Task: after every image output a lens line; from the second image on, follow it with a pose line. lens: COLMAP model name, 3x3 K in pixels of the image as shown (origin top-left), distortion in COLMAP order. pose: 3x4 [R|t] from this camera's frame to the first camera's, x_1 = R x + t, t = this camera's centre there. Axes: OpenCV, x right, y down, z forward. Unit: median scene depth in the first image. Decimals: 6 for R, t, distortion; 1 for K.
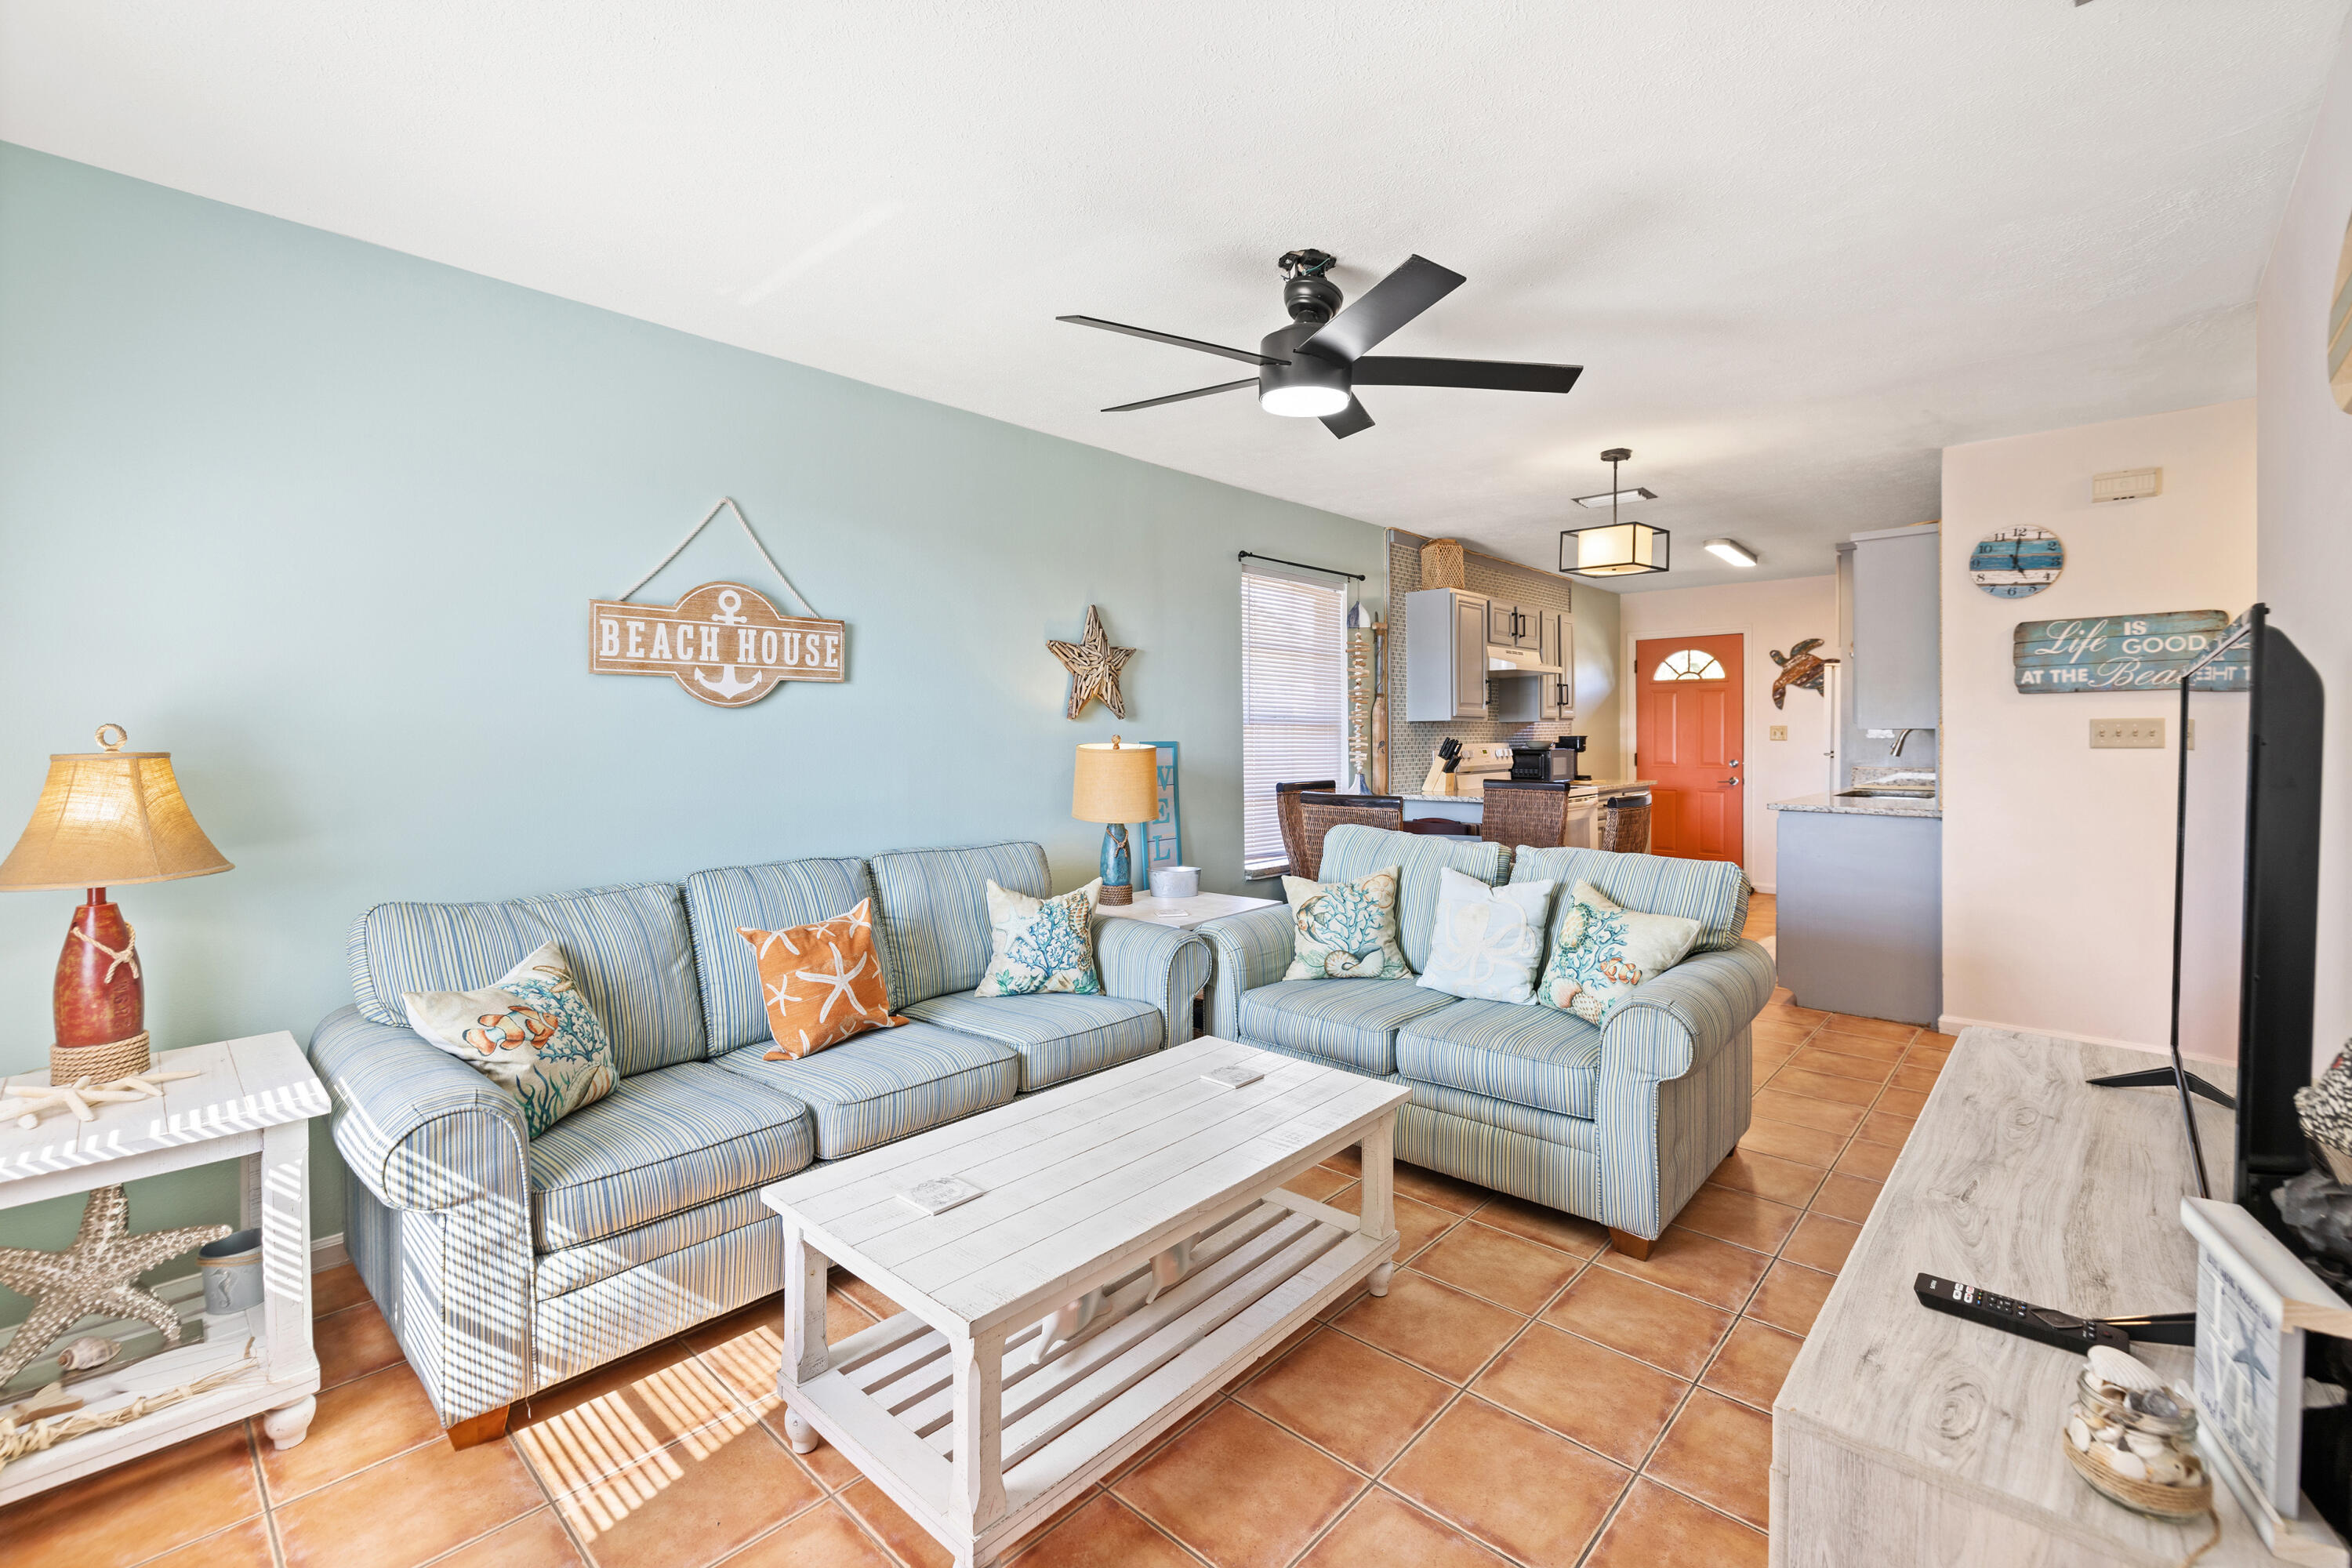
lens RADIAL K [[1013.8, 0, 1178.7], [0, 1013.8, 737.9], [0, 0, 1]] dist [-0.001384, 0.000292]
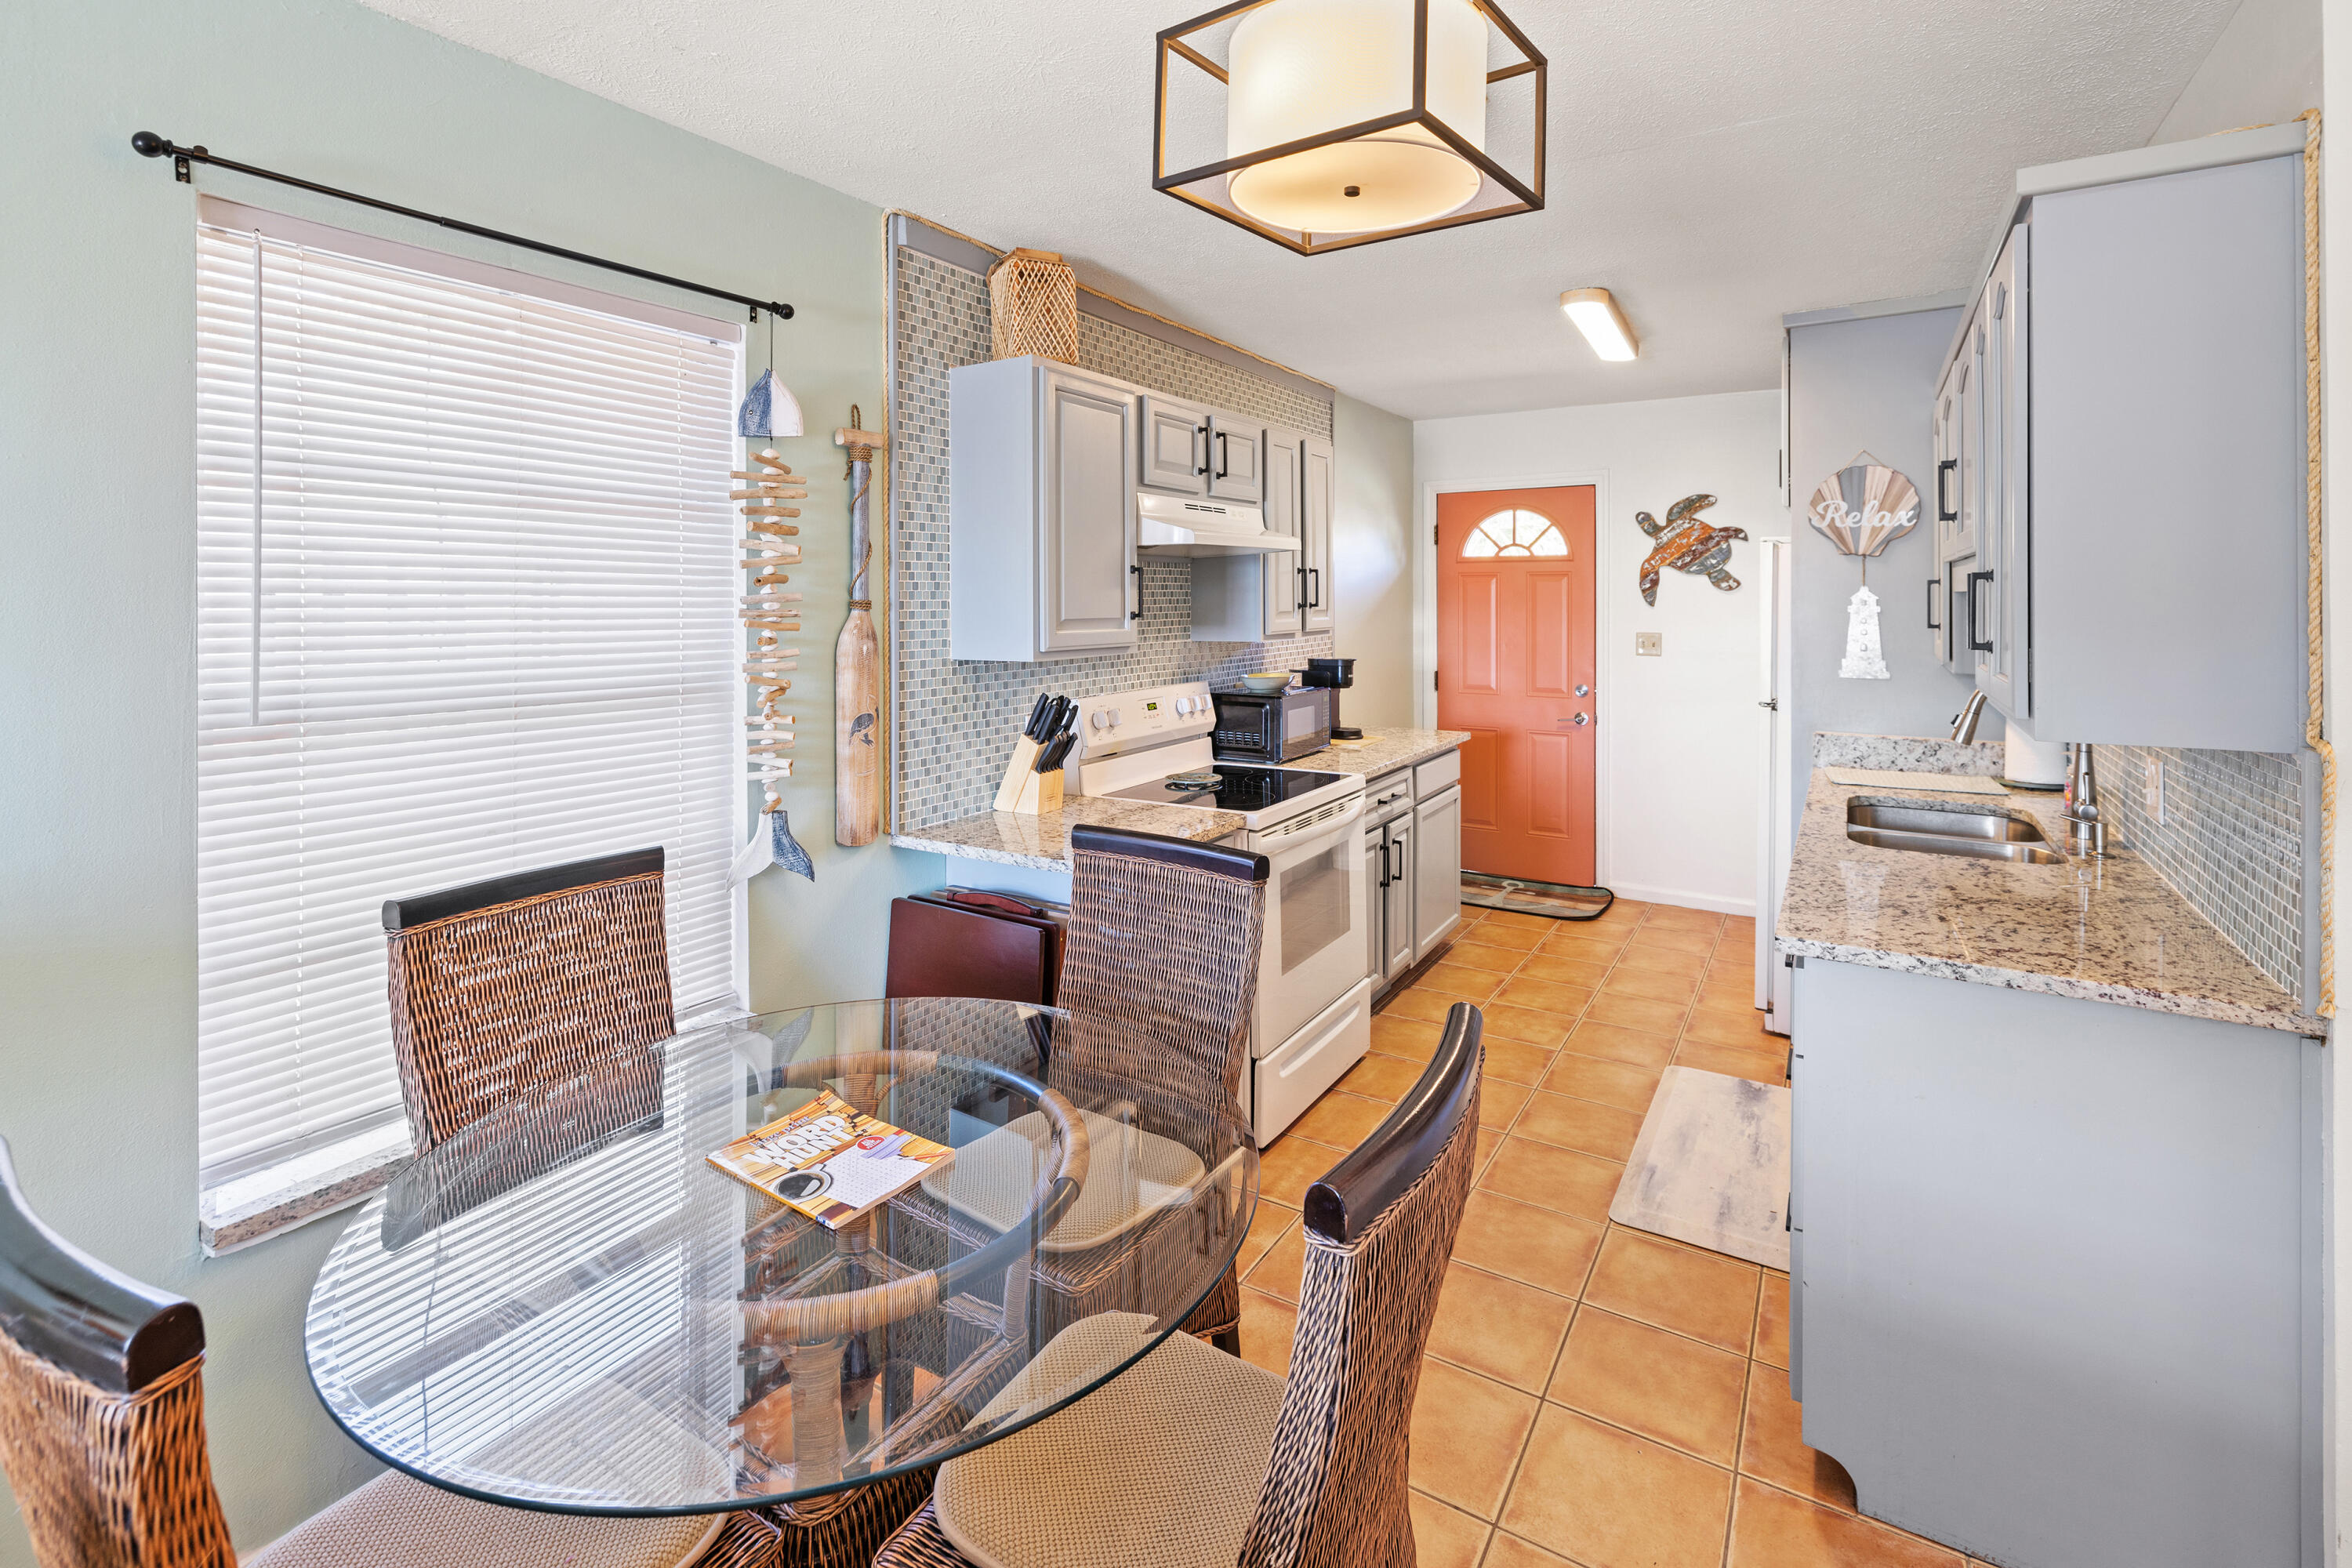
lens RADIAL K [[1104.7, 0, 1184.4], [0, 1104.7, 600.1], [0, 0, 1]] dist [-0.001704, -0.000005]
pose [[0.980267, -0.001156, 0.197676, 0.192420], [0.001240, 0.999999, -0.000304, -0.035120], [-0.197676, 0.000543, 0.980267, 0.424931]]
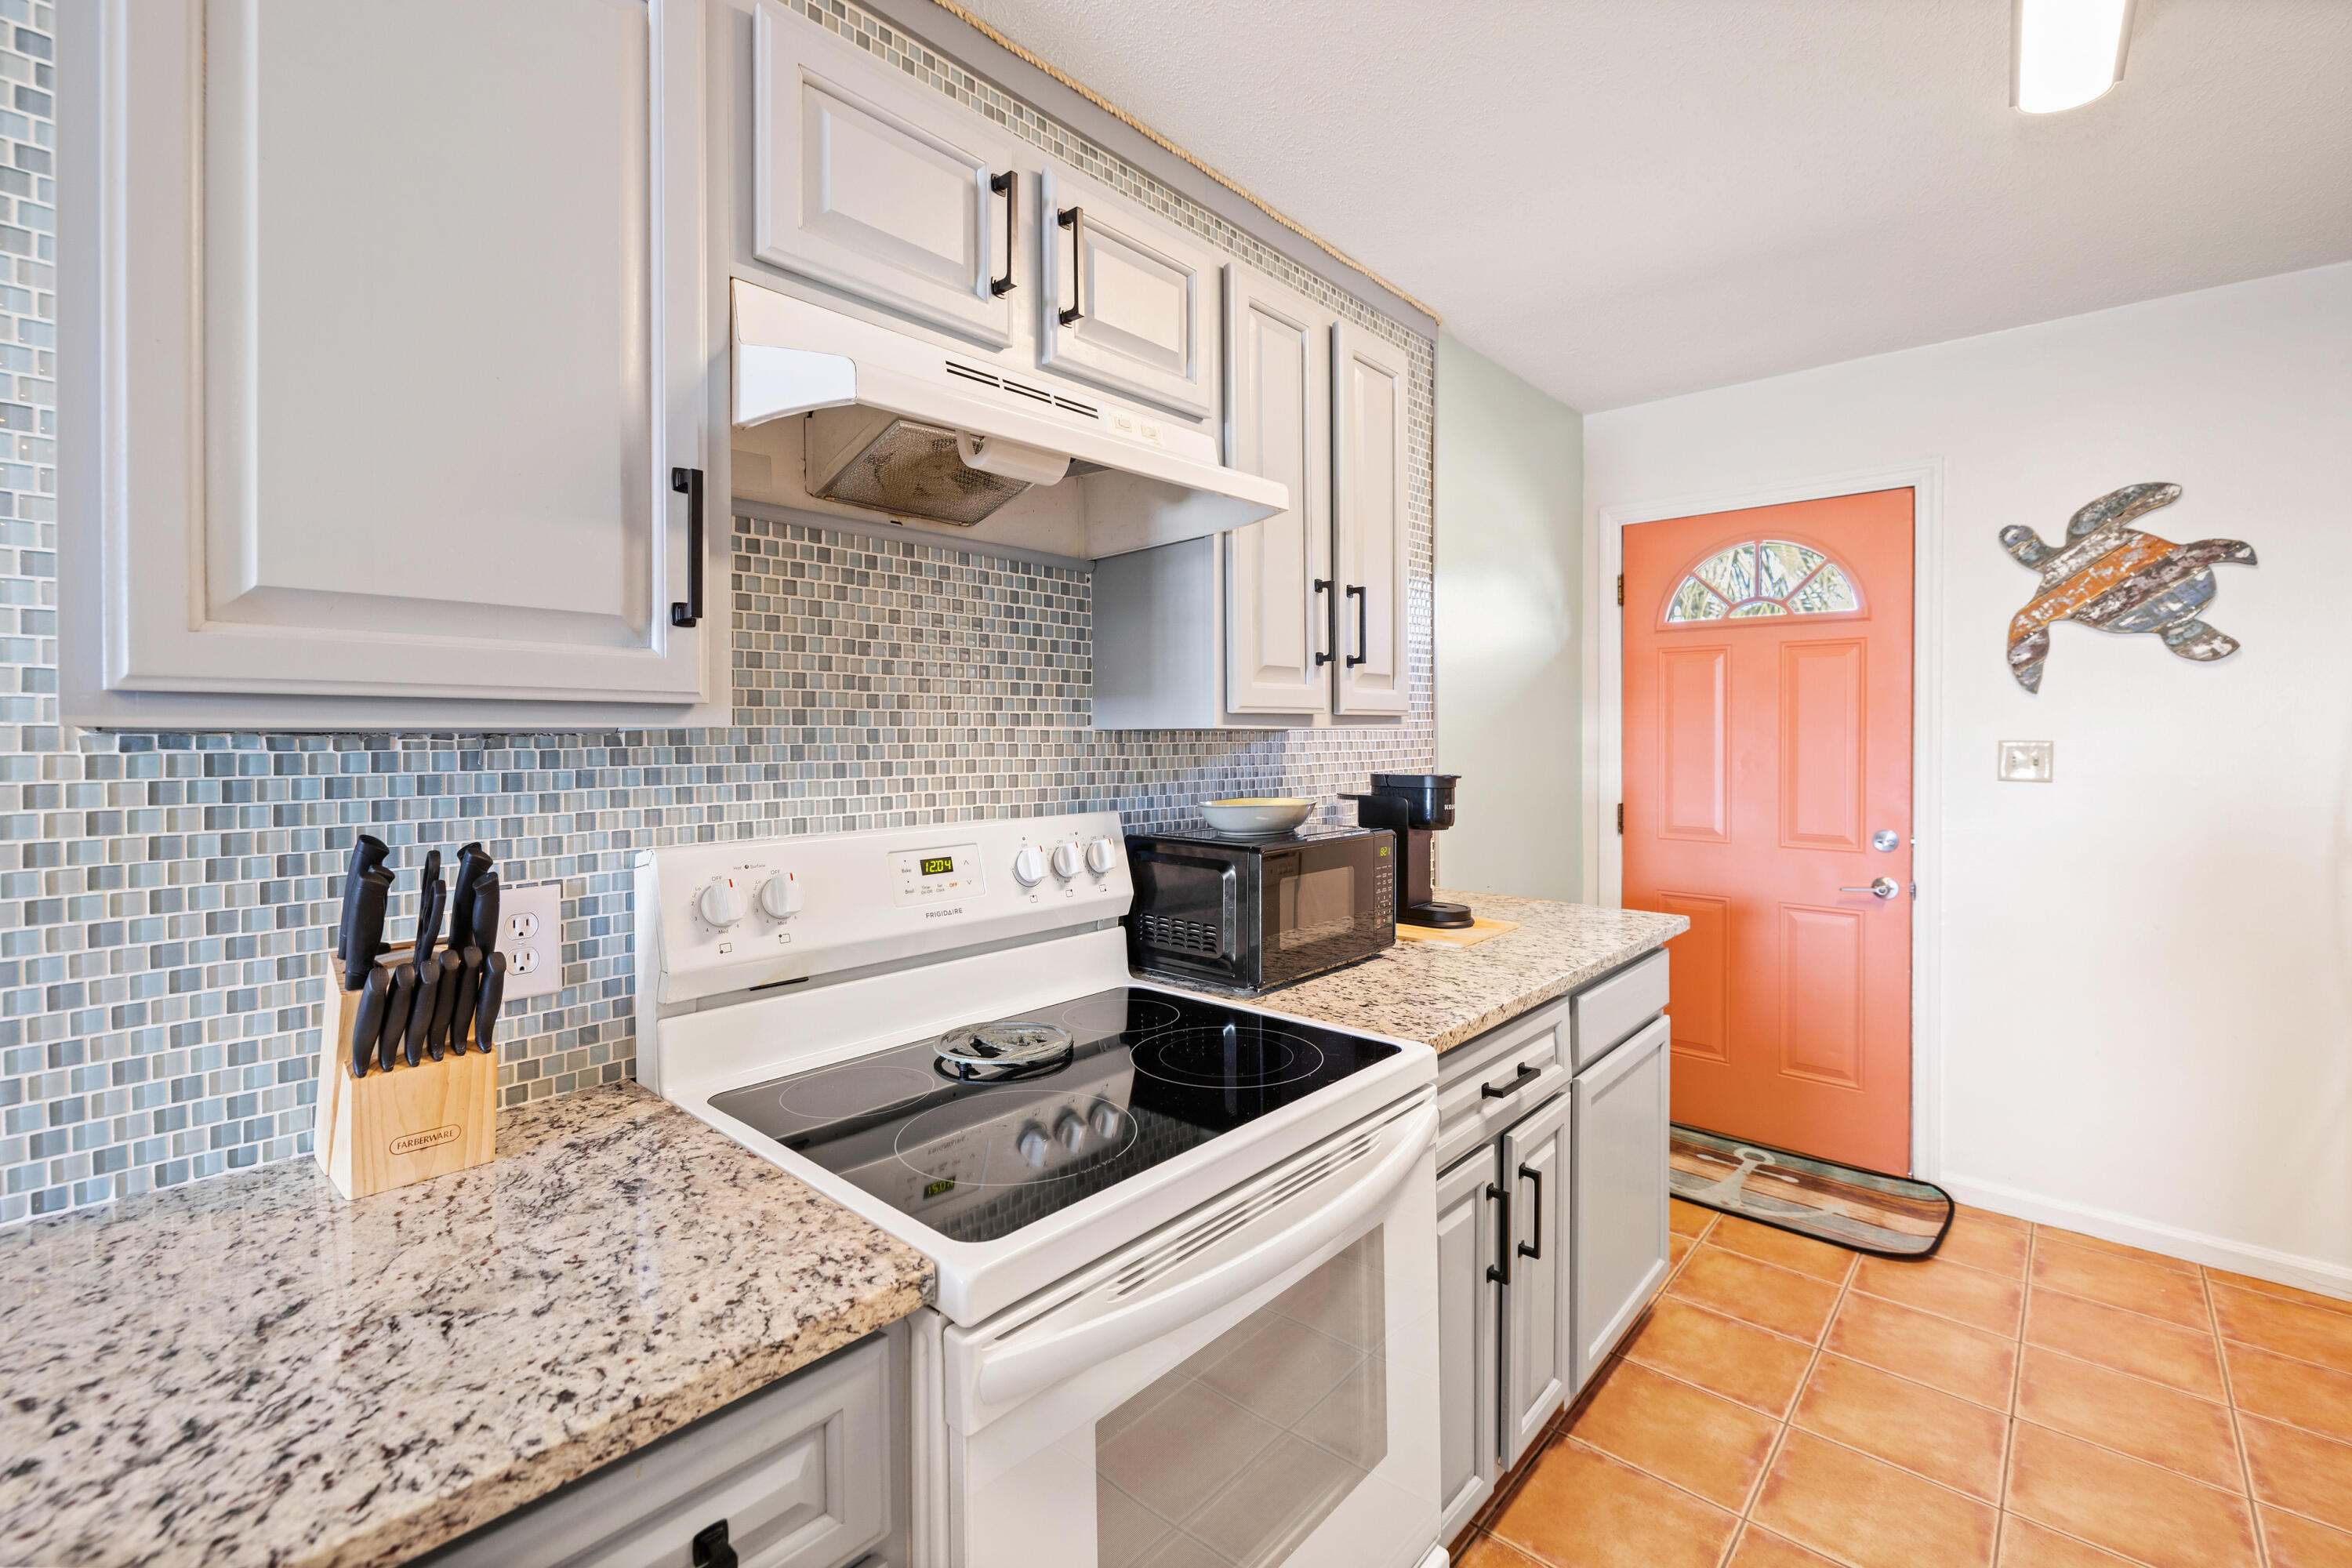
lens RADIAL K [[1013.8, 0, 1162.0], [0, 1013.8, 732.2], [0, 0, 1]] dist [-0.001384, 0.000292]
pose [[0.999995, 0.003246, 0.000372, 0.320822], [-0.003245, 0.999986, -0.004265, -0.013360], [-0.000386, 0.004264, 0.999991, 0.712745]]
